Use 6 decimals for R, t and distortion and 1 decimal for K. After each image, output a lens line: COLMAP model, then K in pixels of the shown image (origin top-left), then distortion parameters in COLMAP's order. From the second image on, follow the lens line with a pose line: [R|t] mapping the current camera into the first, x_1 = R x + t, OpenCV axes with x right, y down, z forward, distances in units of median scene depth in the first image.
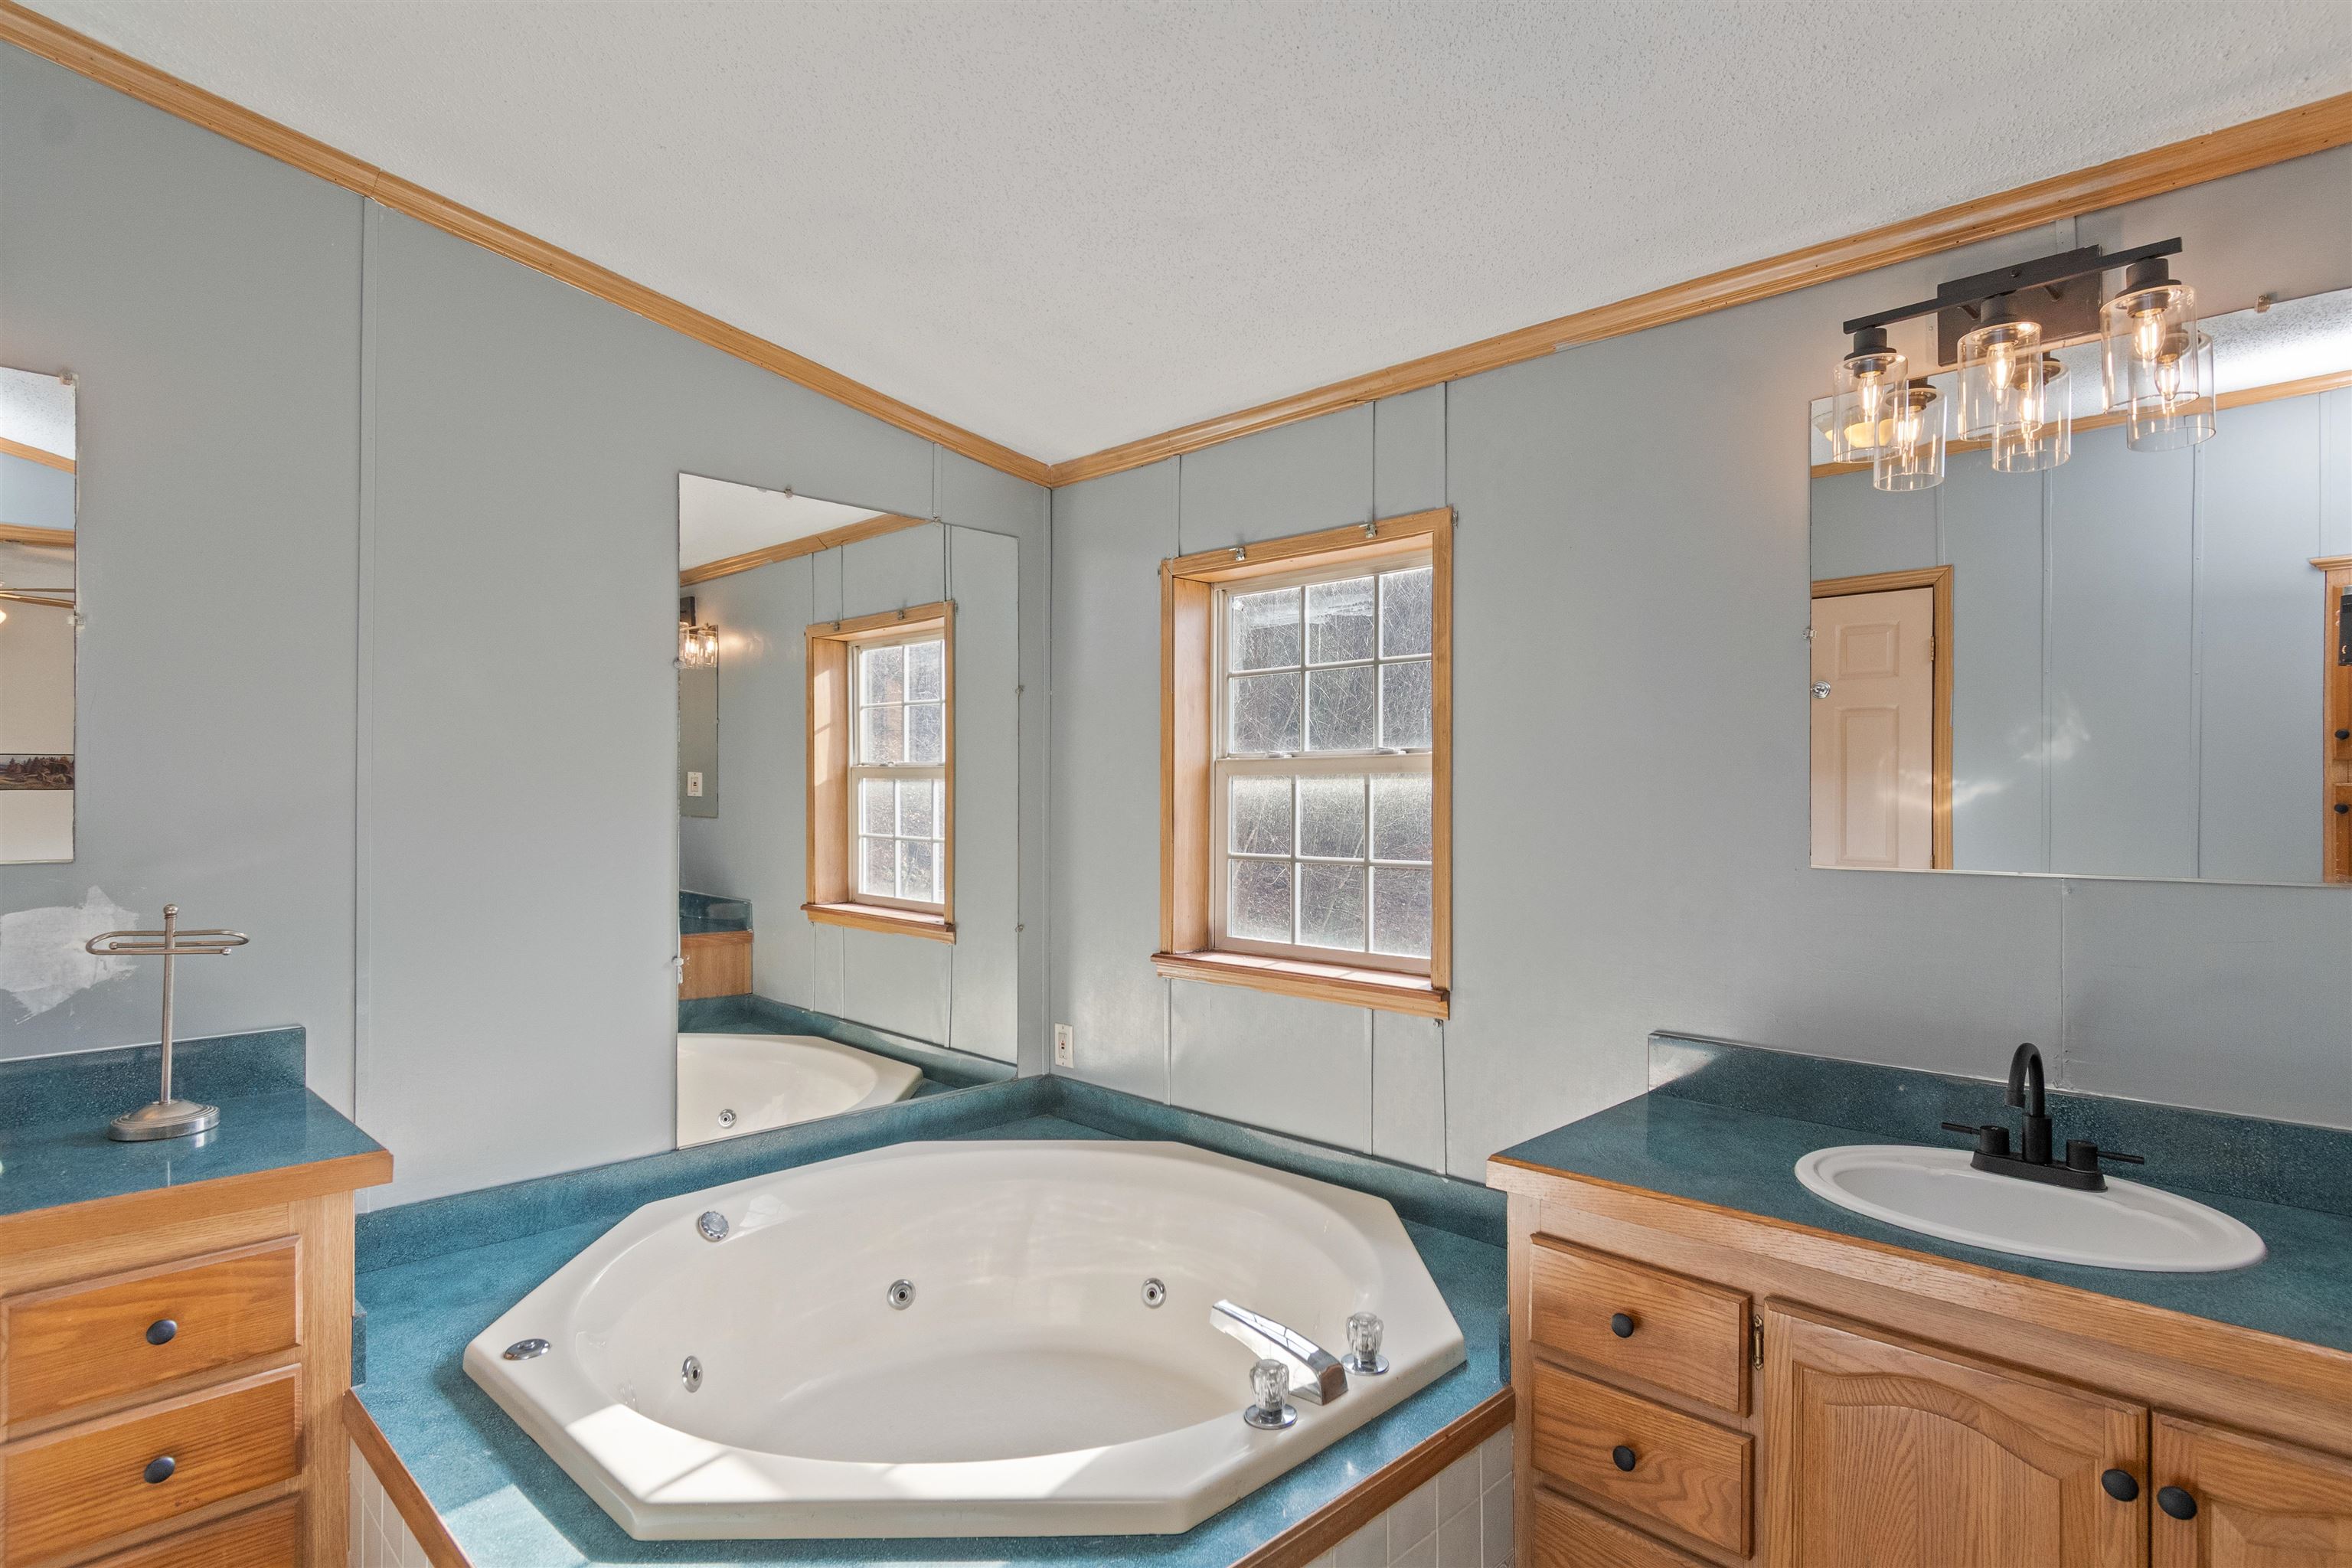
lens RADIAL K [[1234.2, 0, 1176.0], [0, 1234.2, 784.0], [0, 0, 1]] dist [-0.000882, -0.000293]
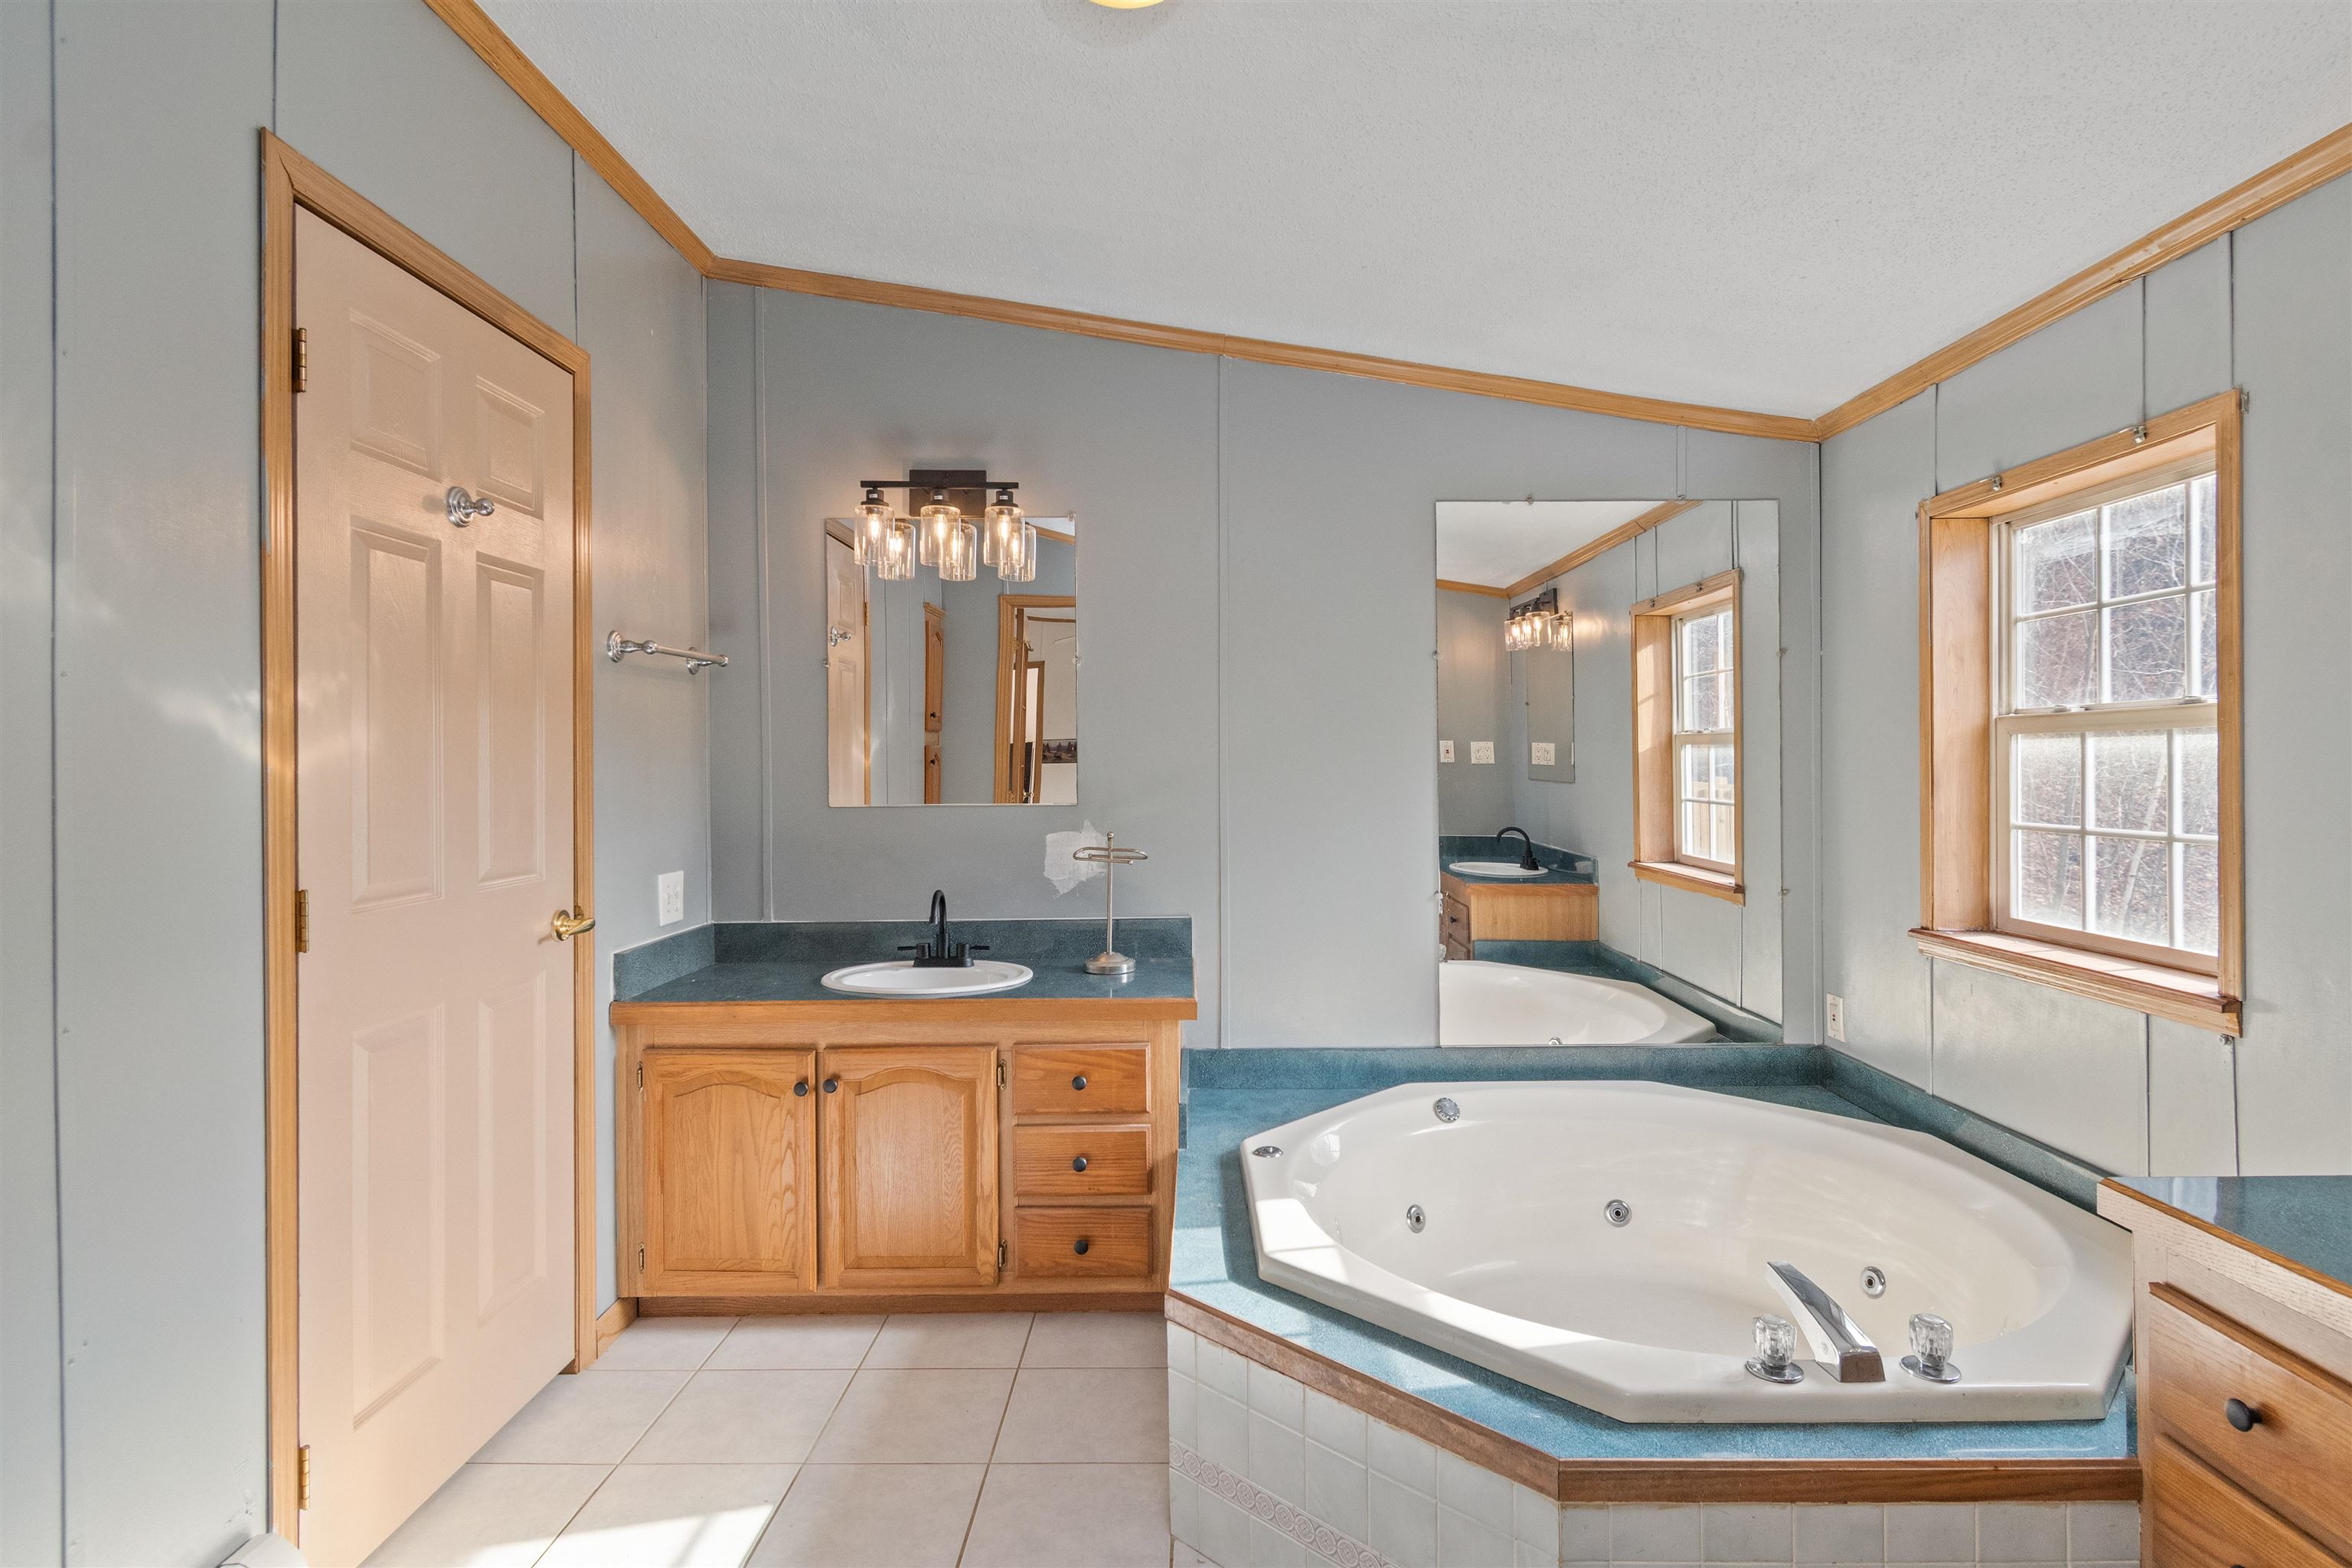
lens RADIAL K [[1181.4, 0, 1177.9], [0, 1181.4, 755.9], [0, 0, 1]] dist [0.001340, -0.000641]
pose [[0.695593, -0.012219, -0.718332, 0.268796], [0.014363, 0.999892, -0.003100, 0.002857], [0.718292, -0.008161, 0.695693, -0.013792]]
